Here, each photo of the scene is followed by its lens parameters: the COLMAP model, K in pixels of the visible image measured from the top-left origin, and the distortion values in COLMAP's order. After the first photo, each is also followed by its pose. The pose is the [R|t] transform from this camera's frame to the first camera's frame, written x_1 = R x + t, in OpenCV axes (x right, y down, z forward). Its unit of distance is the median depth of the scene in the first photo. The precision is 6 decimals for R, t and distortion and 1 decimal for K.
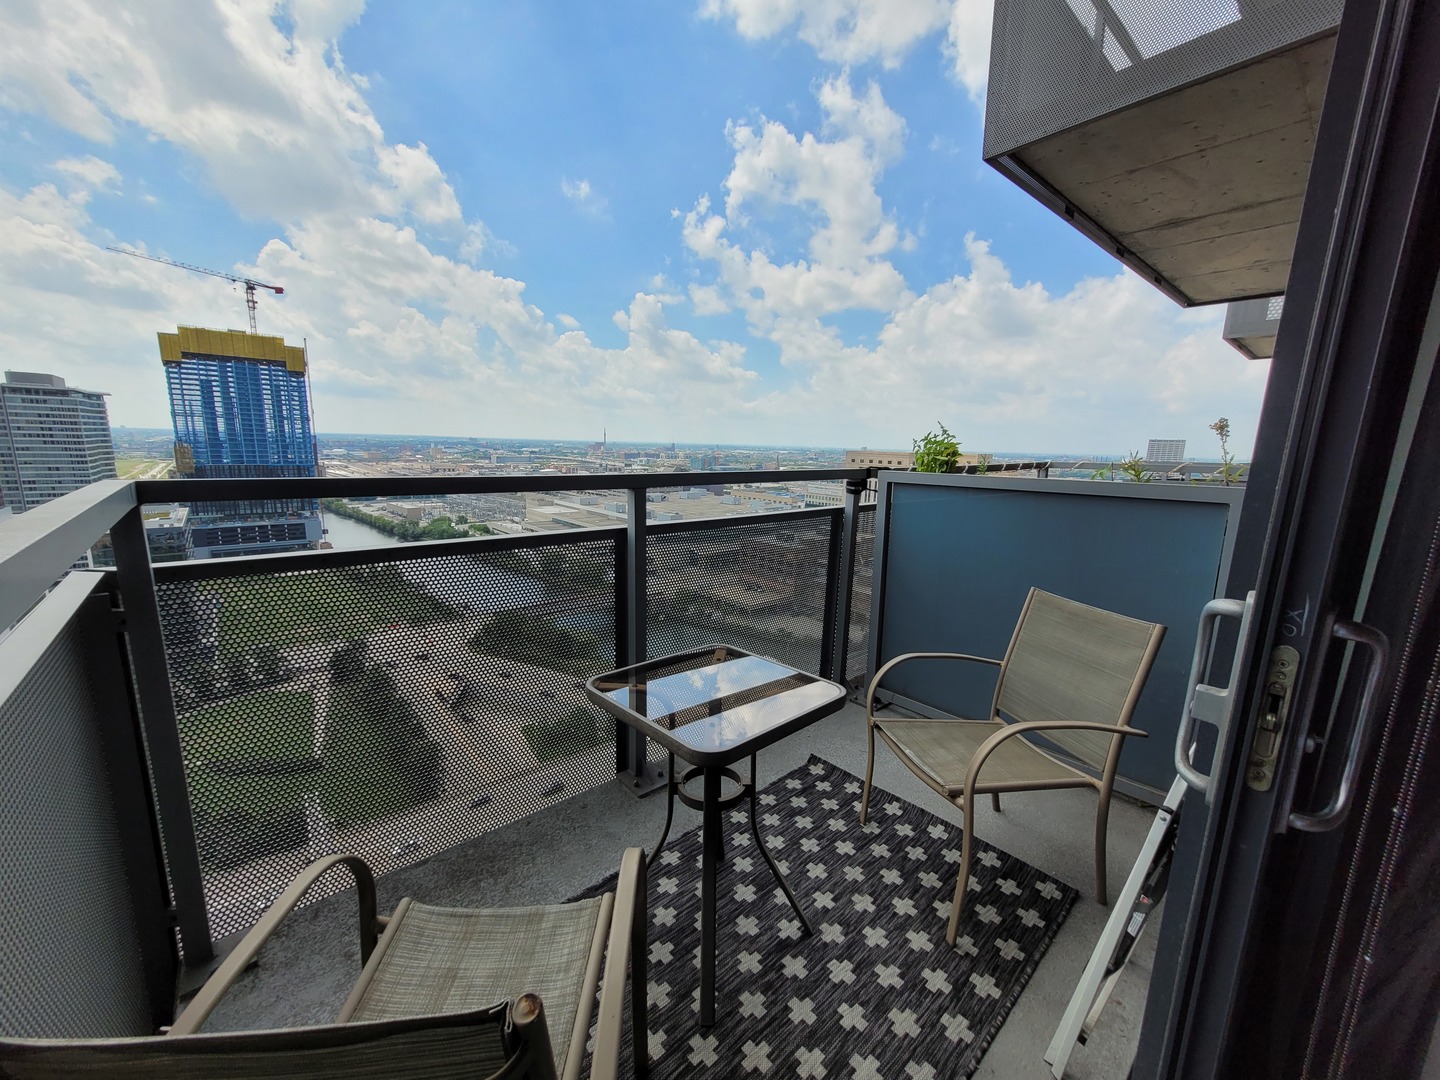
lens RADIAL K [[560.9, 0, 715.9], [0, 560.9, 548.8], [0, 0, 1]] dist [0.014229, -0.002563]
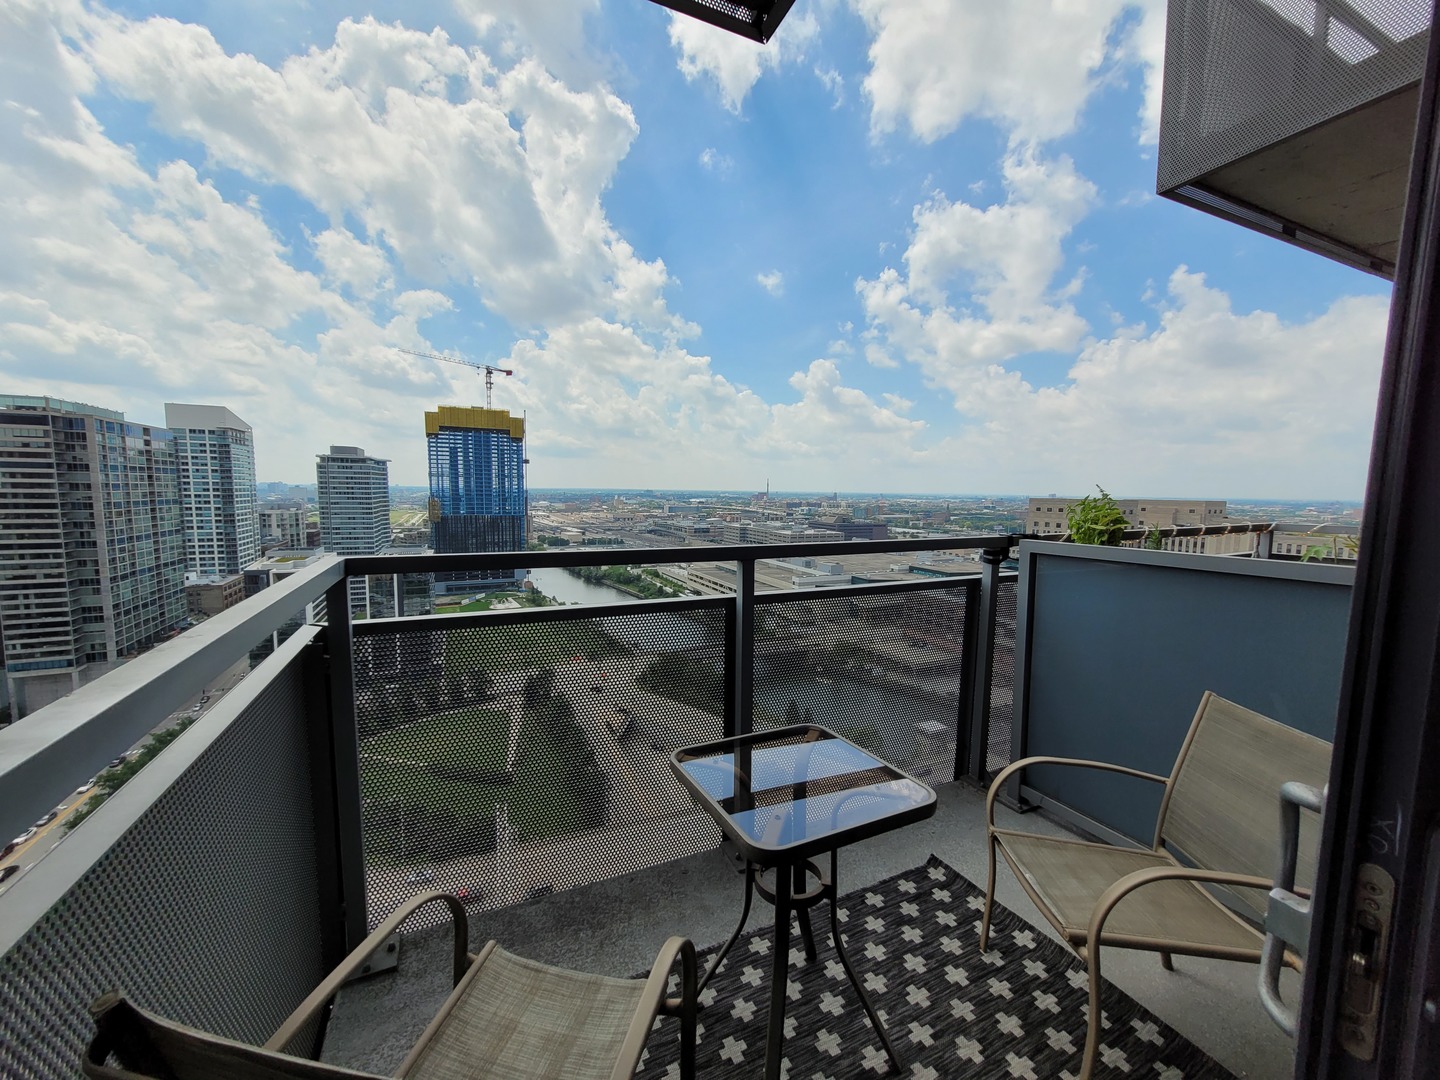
lens RADIAL K [[560.9, 0, 719.3], [0, 560.9, 550.1], [0, 0, 1]] dist [0.014229, -0.002563]
pose [[0.961197, 0.016281, -0.275381, 0.095884], [-0.039398, 0.996125, -0.078625, -0.041239], [0.273034, 0.086424, 0.958114, -0.002874]]
